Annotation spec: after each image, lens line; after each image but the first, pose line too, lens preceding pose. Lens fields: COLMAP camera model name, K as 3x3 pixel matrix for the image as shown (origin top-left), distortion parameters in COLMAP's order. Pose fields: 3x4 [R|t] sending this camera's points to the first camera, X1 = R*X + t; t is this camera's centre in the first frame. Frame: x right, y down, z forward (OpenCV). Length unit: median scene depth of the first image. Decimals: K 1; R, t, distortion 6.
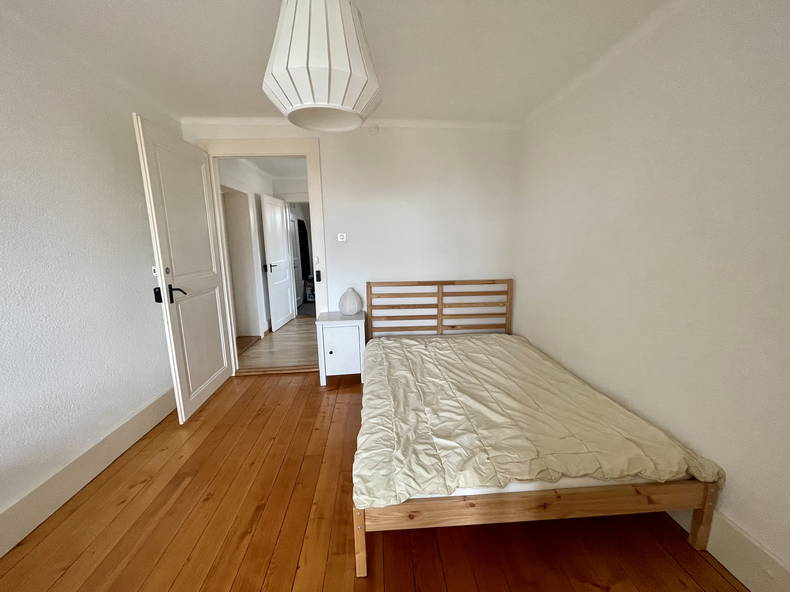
lens RADIAL K [[317.7, 0, 394.9], [0, 317.7, 296.1], [0, 0, 1]] dist [0.000017, -0.000089]
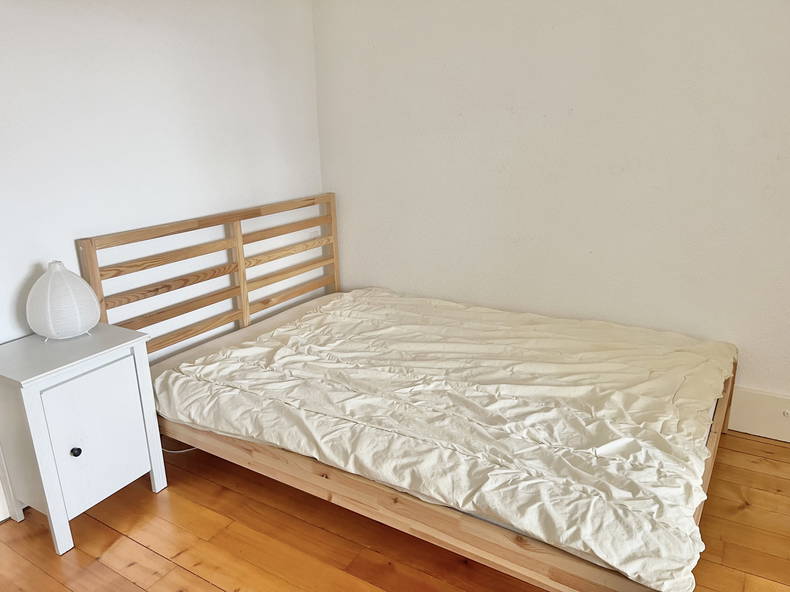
lens RADIAL K [[593.8, 0, 393.8], [0, 593.8, 296.1], [0, 0, 1]] dist [-0.003303, -0.002082]
pose [[0.586729, -0.233951, 0.775252, -0.421249], [0.160009, 0.971976, 0.172219, -0.040549], [-0.793817, 0.023001, 0.607721, 0.290928]]
